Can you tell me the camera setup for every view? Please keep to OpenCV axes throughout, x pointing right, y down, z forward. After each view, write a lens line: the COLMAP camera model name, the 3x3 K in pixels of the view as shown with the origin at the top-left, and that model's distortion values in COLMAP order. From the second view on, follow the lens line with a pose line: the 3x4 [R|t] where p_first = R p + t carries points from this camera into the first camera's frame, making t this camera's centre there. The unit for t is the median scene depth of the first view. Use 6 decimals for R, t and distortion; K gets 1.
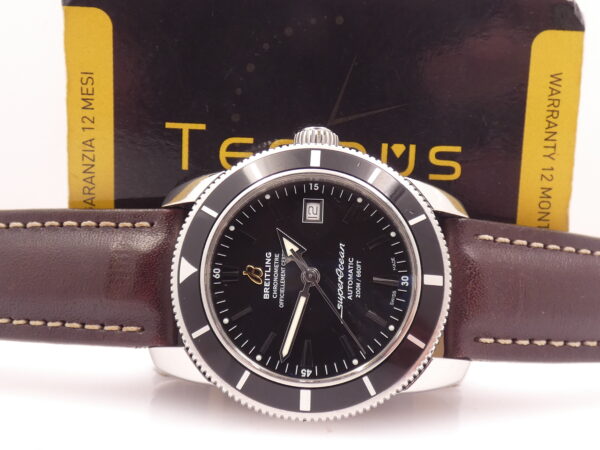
lens RADIAL K [[742.1, 0, 300.0], [0, 742.1, 225.0], [0, 0, 1]] dist [0.028479, 0.026986]
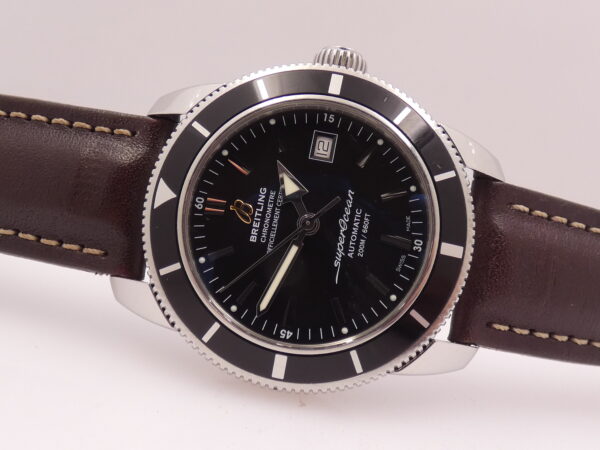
lens RADIAL K [[742.1, 0, 300.0], [0, 742.1, 225.0], [0, 0, 1]] dist [0.028479, 0.026986]
pose [[0.988551, 0.150767, -0.006039, 0.010148], [-0.149395, 0.983599, 0.101063, -0.013034], [0.021177, -0.099004, 0.994862, 0.158452]]
